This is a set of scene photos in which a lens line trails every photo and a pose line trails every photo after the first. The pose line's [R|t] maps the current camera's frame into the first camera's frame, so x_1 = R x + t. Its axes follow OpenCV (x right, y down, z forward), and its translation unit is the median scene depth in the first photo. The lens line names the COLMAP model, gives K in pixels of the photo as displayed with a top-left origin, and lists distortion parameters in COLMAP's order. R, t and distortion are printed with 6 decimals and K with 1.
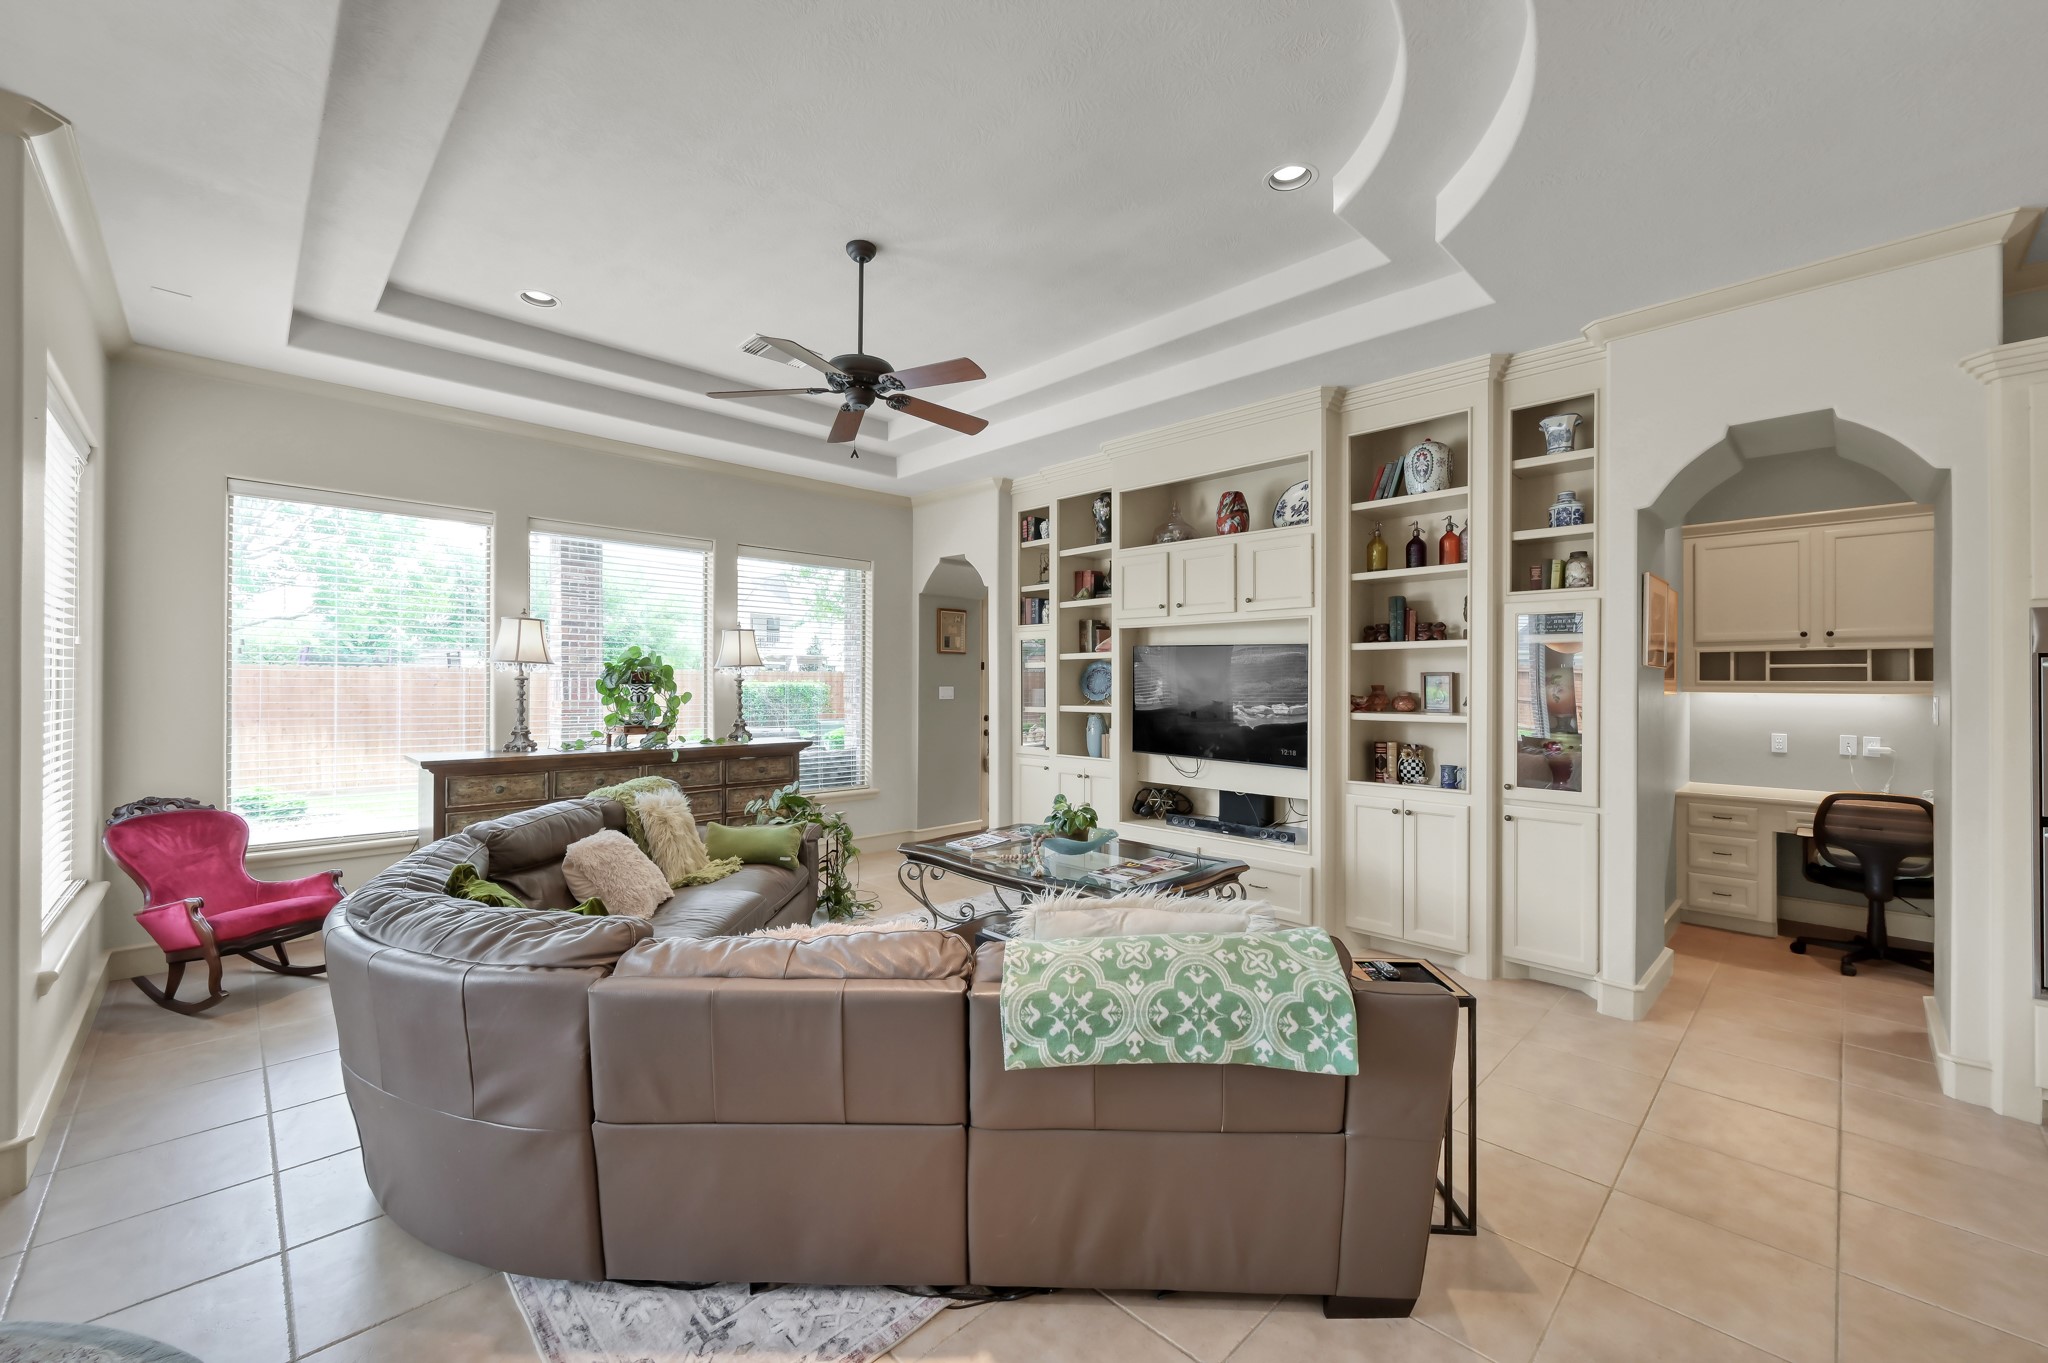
lens RADIAL K [[807.0, 0, 1026.1], [0, 807.0, 680.9], [0, 0, 1]] dist [0.003089, -0.000051]
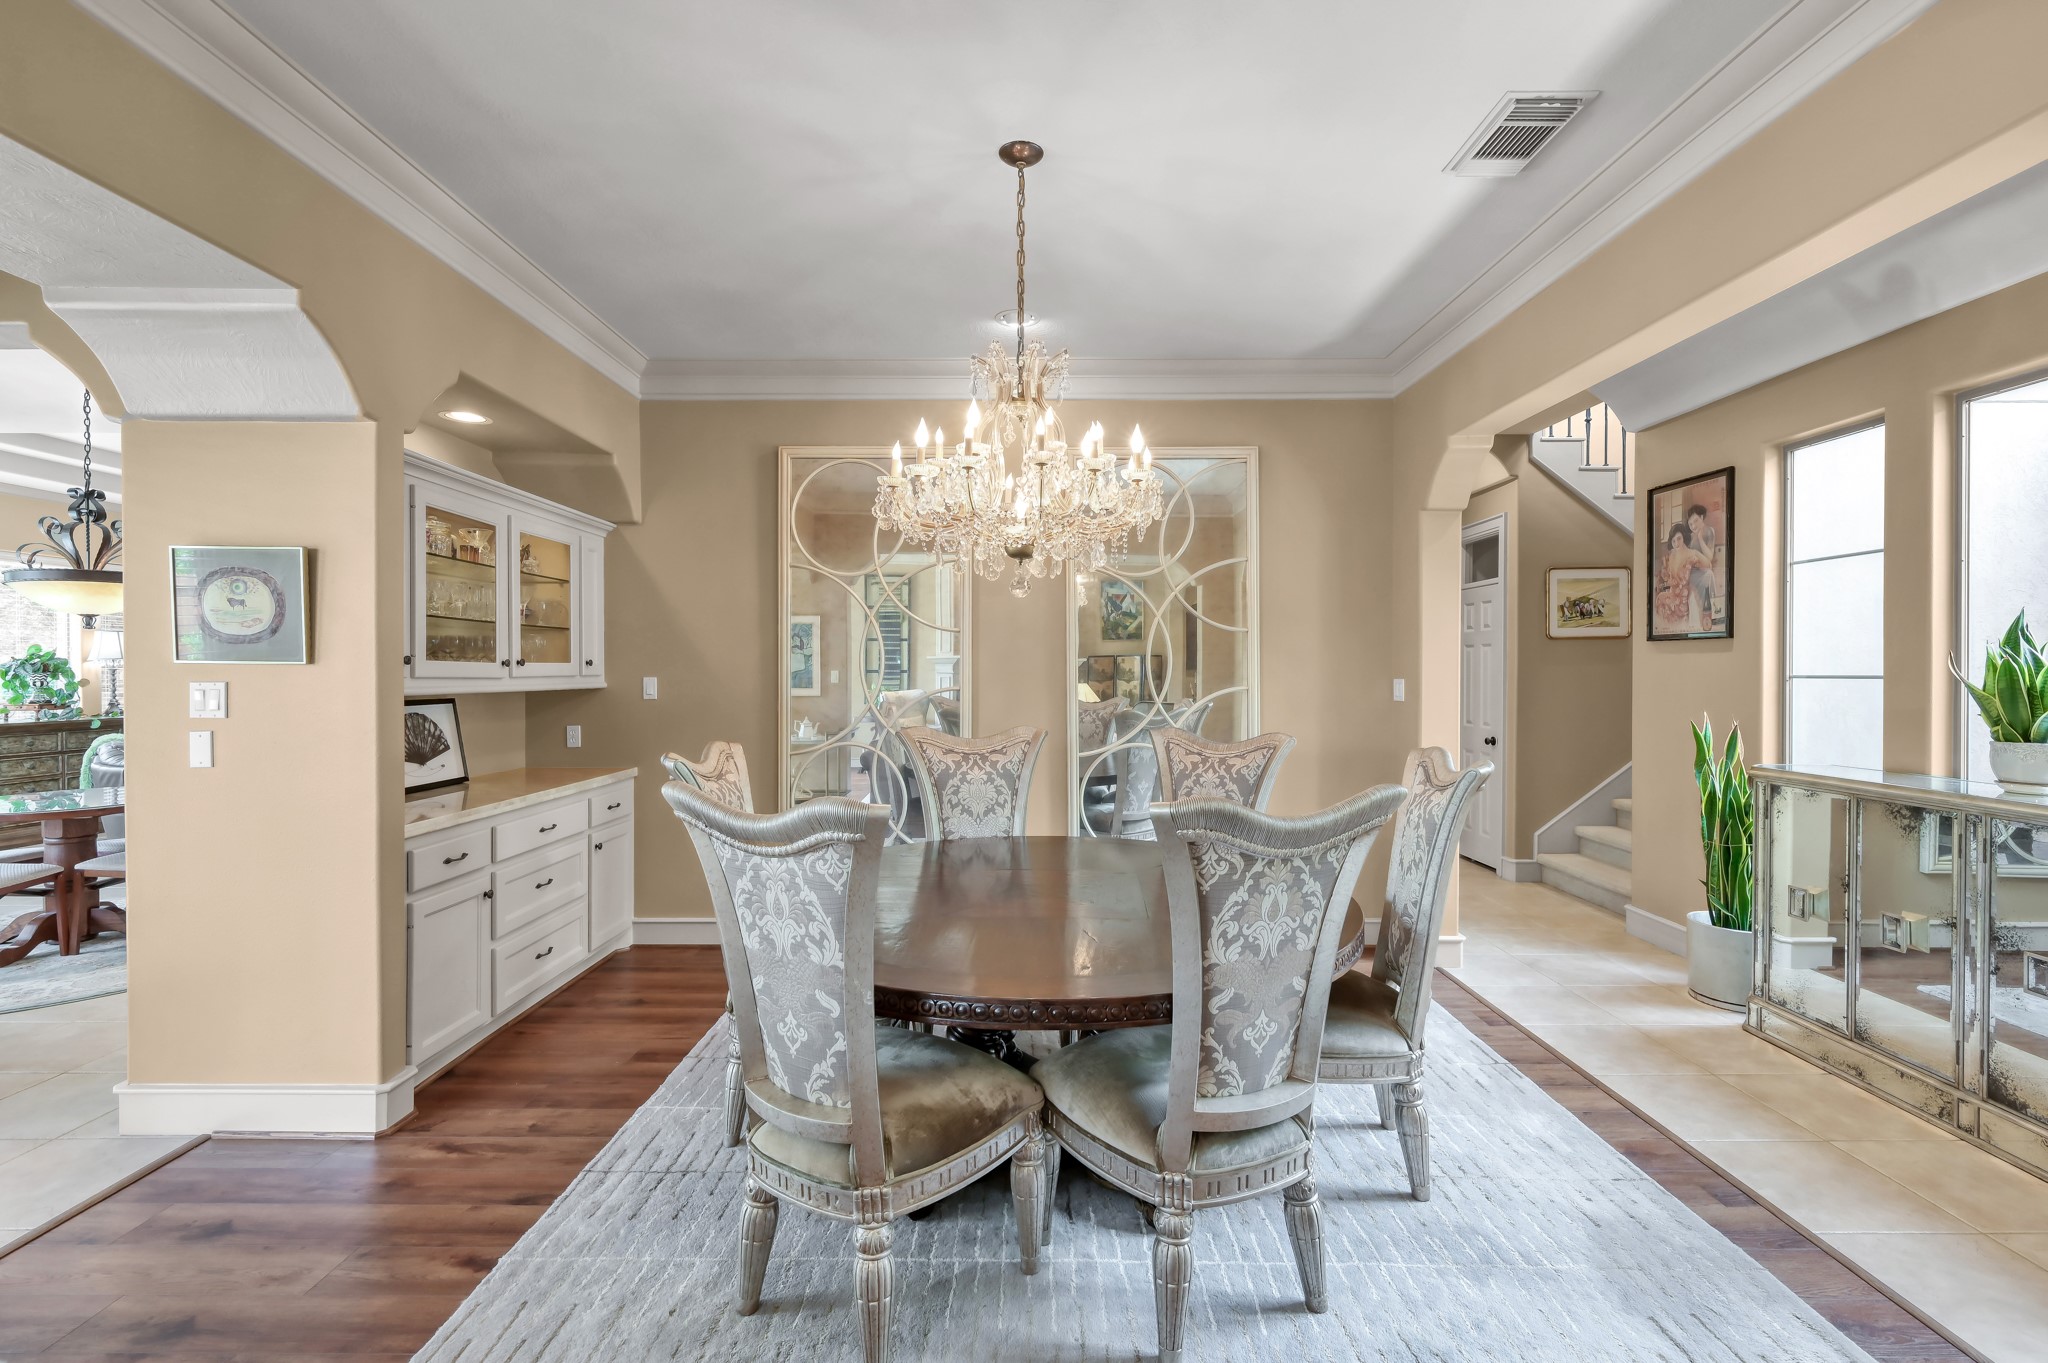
lens RADIAL K [[915.8, 0, 1032.9], [0, 915.8, 675.7], [0, 0, 1]] dist [-0.001747, -0.000626]
pose [[0.707944, -0.008437, 0.706218, -0.338214], [-0.000414, 0.999924, 0.012361, -0.008663], [-0.706268, -0.009043, 0.707887, -1.038805]]
